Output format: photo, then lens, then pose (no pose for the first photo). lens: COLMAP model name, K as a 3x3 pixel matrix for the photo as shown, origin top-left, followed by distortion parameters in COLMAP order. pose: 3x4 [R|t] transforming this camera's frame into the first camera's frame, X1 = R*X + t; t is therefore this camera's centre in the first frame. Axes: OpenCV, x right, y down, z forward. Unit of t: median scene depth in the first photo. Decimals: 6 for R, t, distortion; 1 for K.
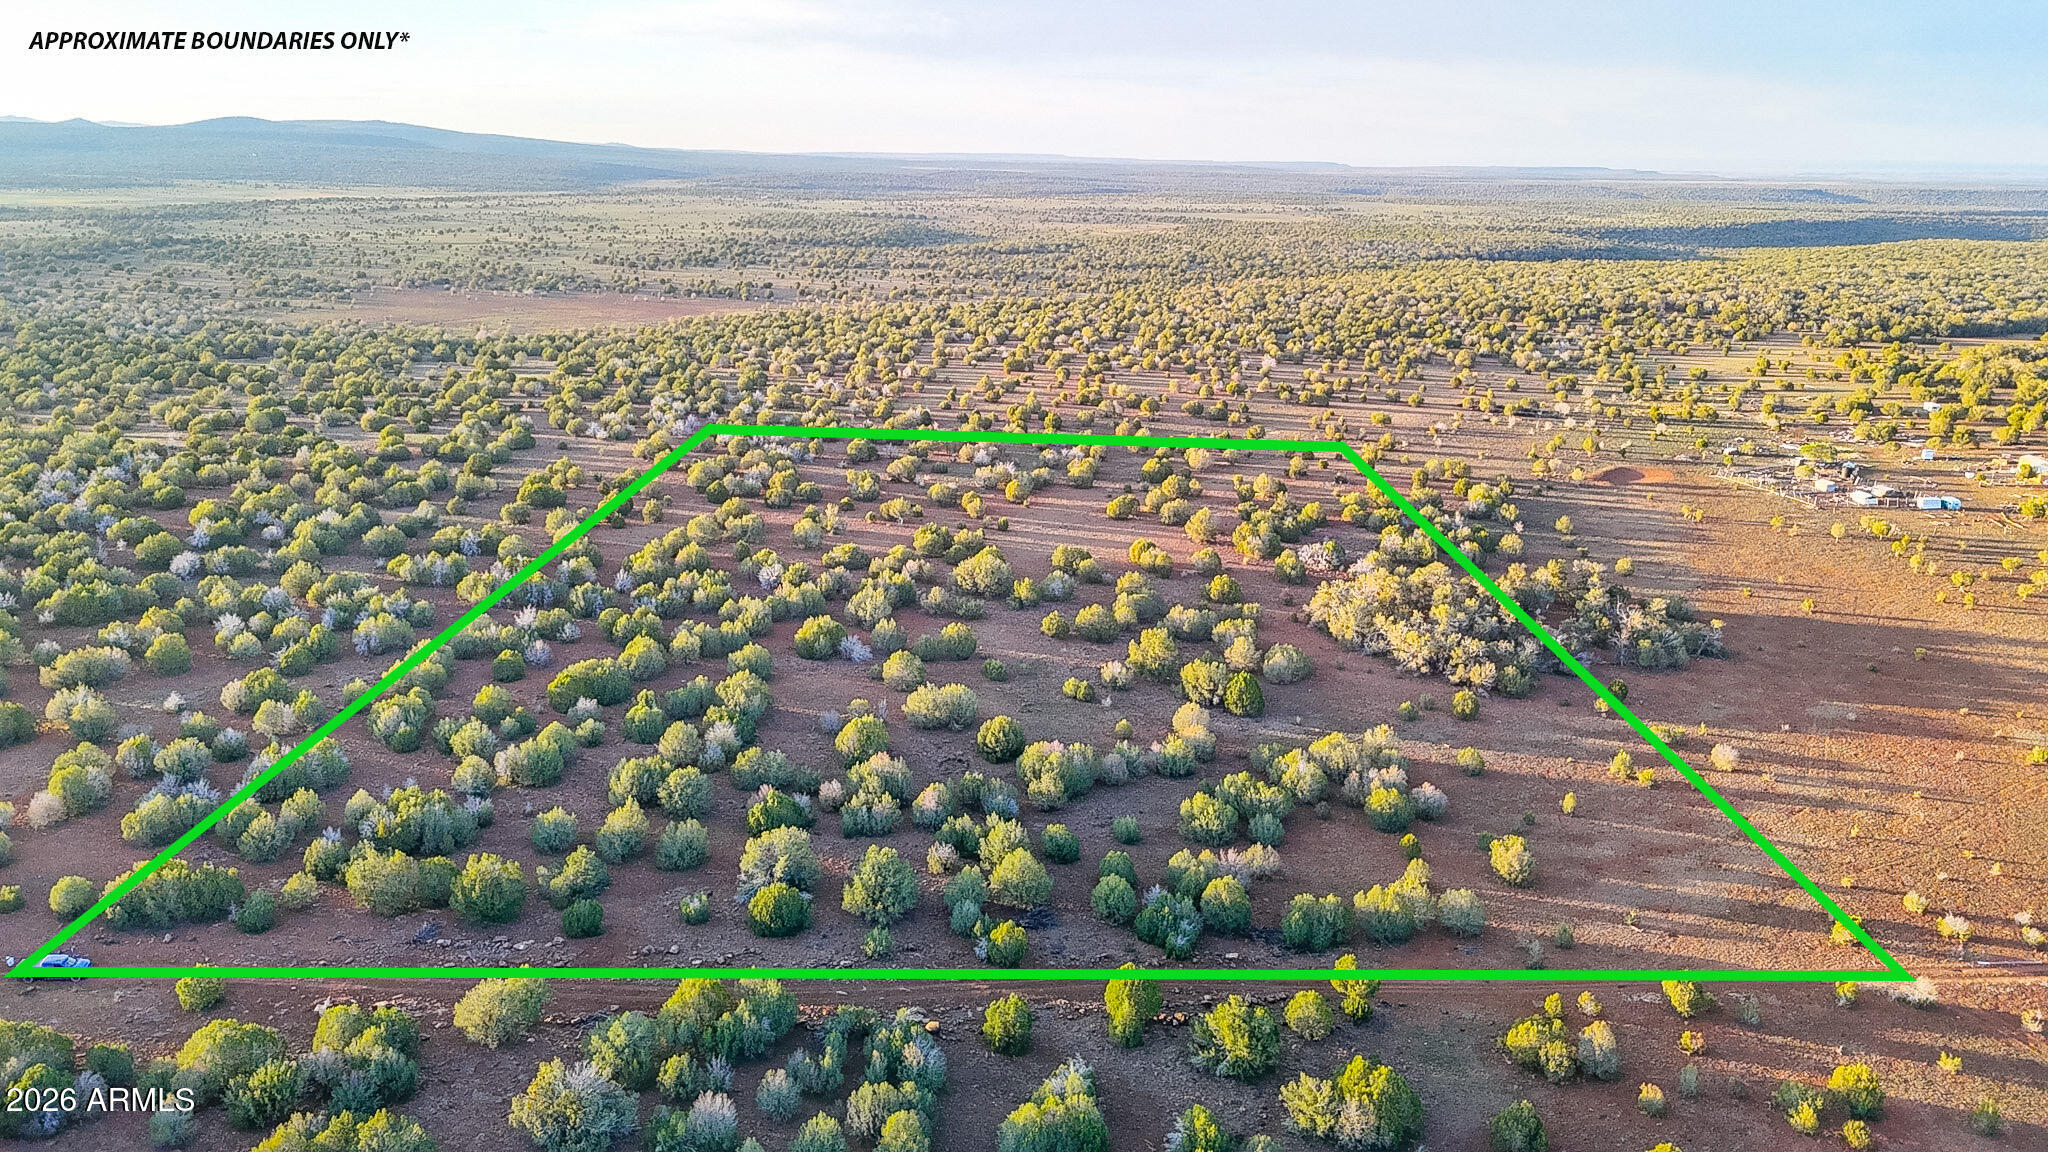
lens RADIAL K [[1501.5, 0, 1024.0], [0, 1501.5, 576.0], [0, 0, 1]] dist [0.118290, -0.186322]
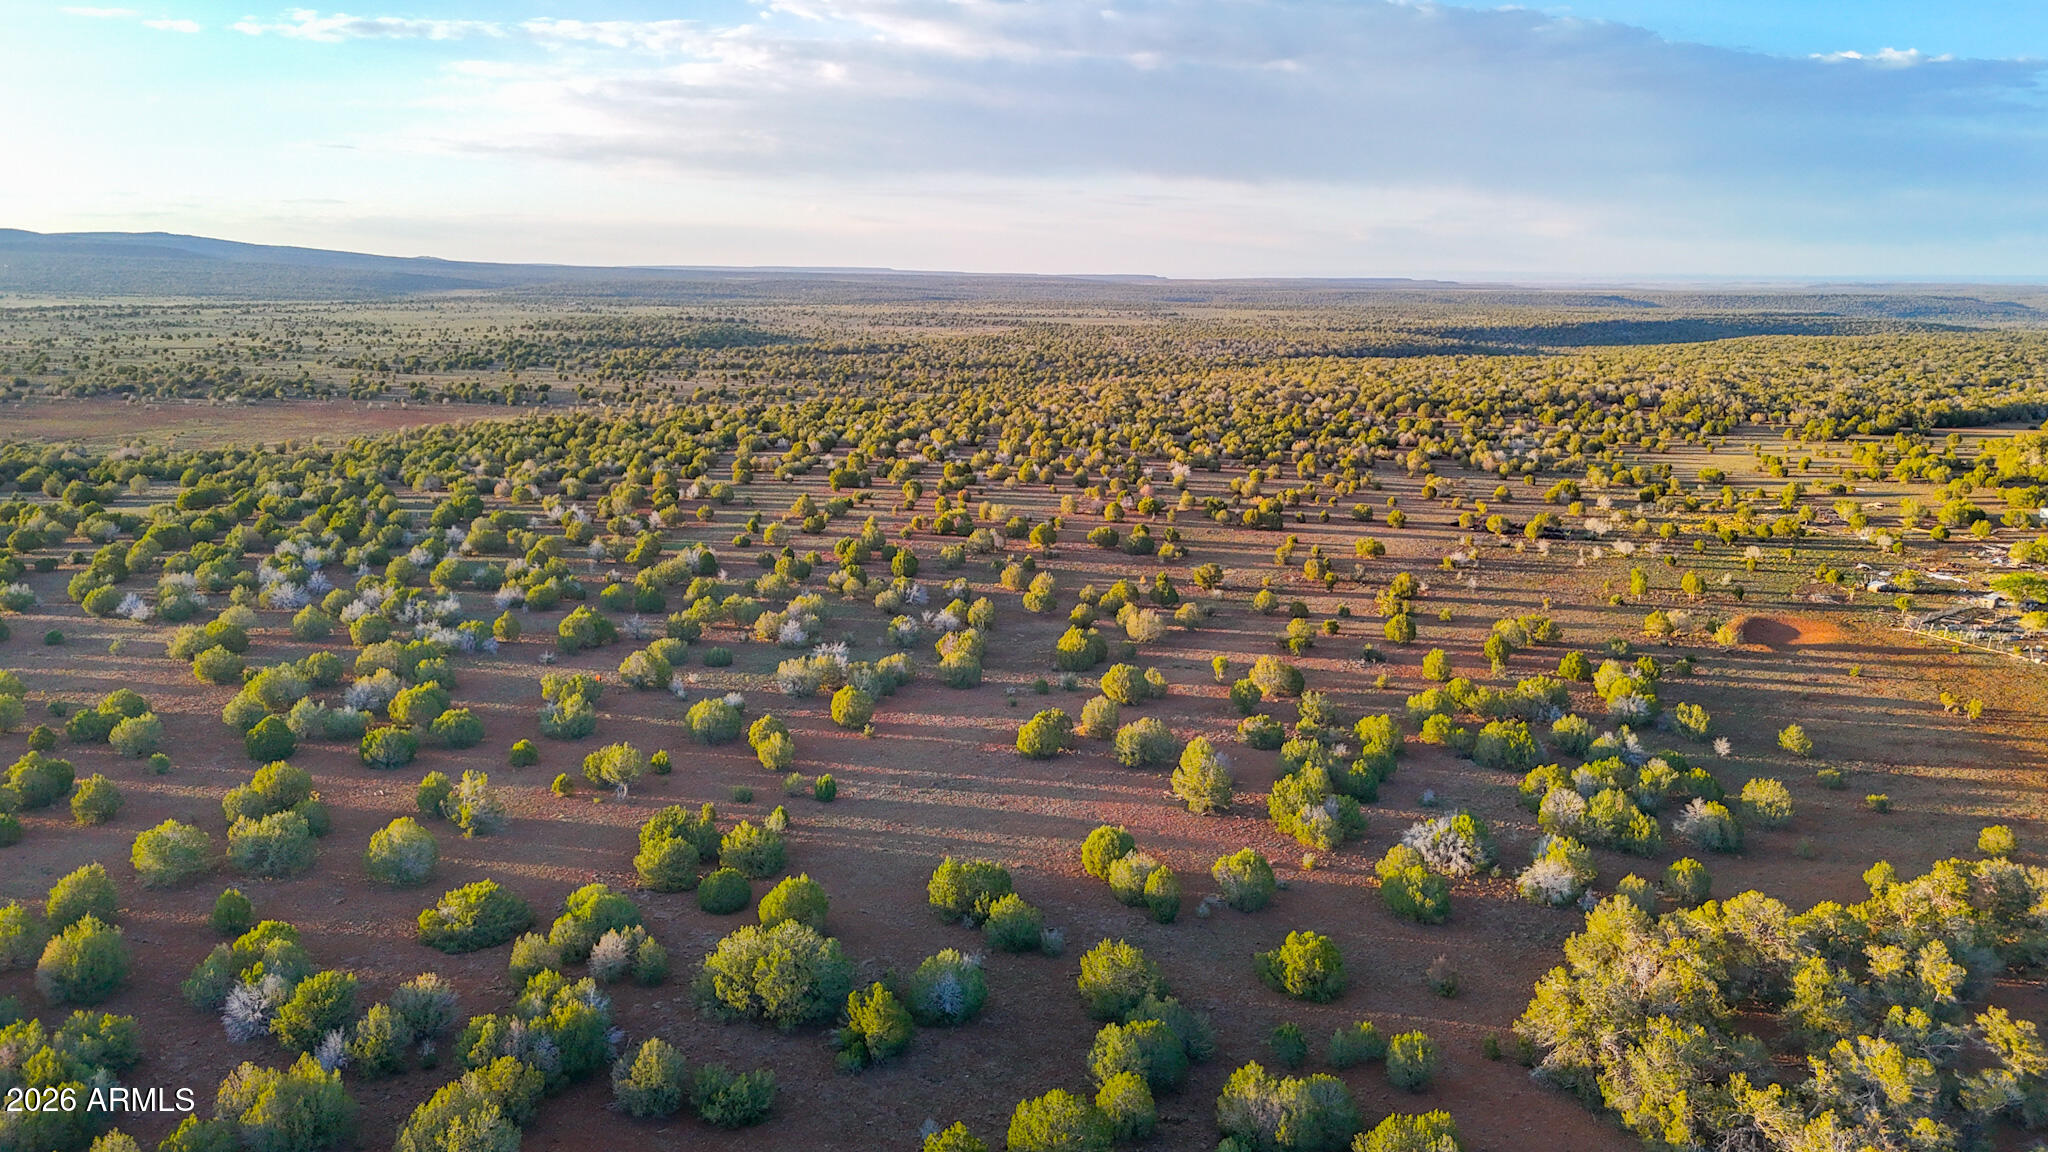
lens RADIAL K [[1505.2, 0, 1025.4], [0, 1505.2, 567.4], [0, 0, 1]] dist [0.078238, -0.088769]
pose [[0.993645, -0.025712, 0.109587, -0.000307], [0.034041, 0.996616, -0.074824, -0.047795], [-0.107292, 0.078079, 0.991157, 0.323464]]
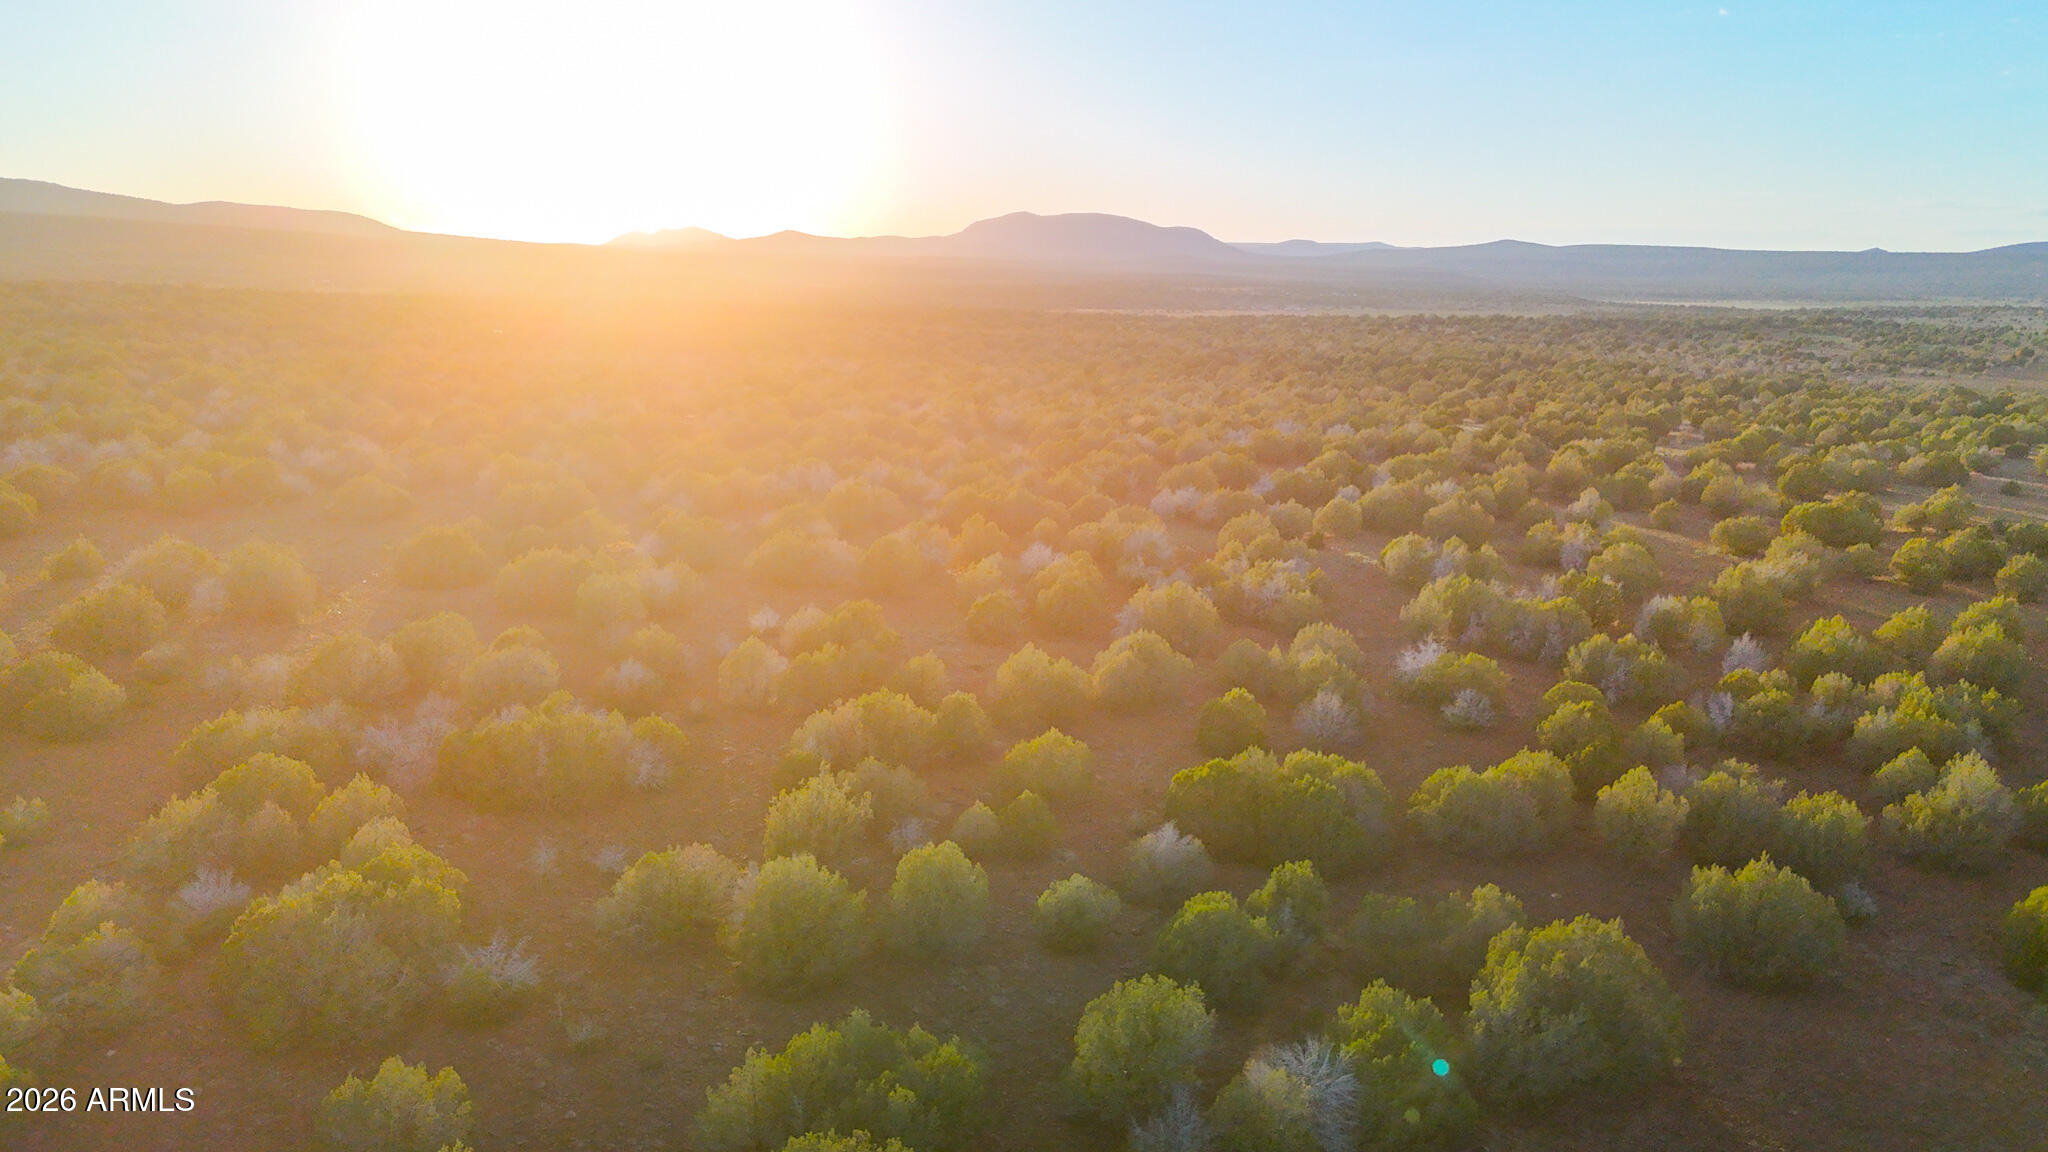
lens RADIAL K [[1499.2, 0, 1022.1], [0, 1499.2, 568.2], [0, 0, 1]] dist [0.086407, -0.087378]
pose [[0.504298, 0.165163, -0.847588, -0.001093], [-0.240796, 0.969501, 0.045650, 0.004635], [0.829277, 0.181075, 0.528688, 0.337773]]
